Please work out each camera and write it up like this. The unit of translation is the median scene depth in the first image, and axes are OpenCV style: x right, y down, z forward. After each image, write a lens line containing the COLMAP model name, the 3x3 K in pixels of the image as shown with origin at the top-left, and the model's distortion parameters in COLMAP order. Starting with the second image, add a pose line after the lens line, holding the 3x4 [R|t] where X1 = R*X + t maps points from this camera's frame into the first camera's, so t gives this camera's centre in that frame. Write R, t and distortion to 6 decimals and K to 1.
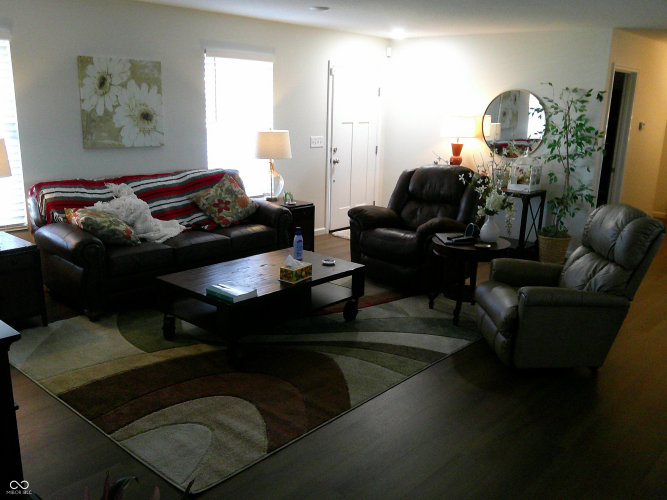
lens RADIAL K [[603.0, 0, 333.5], [0, 603.0, 250.0], [0, 0, 1]] dist [-0.010032, -0.014352]
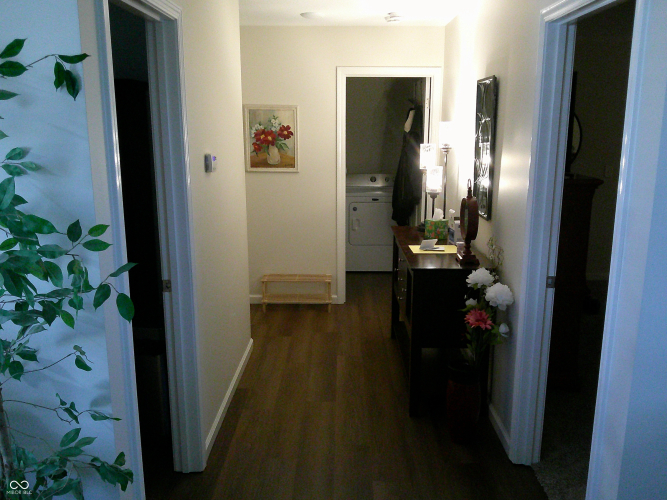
lens RADIAL K [[603.0, 0, 333.5], [0, 603.0, 250.0], [0, 0, 1]] dist [-0.010032, -0.014352]
pose [[0.748659, -0.170559, 0.640640, 0.354397], [0.189892, 0.981019, 0.039269, -0.173168], [-0.635178, 0.092254, 0.766836, 0.744835]]
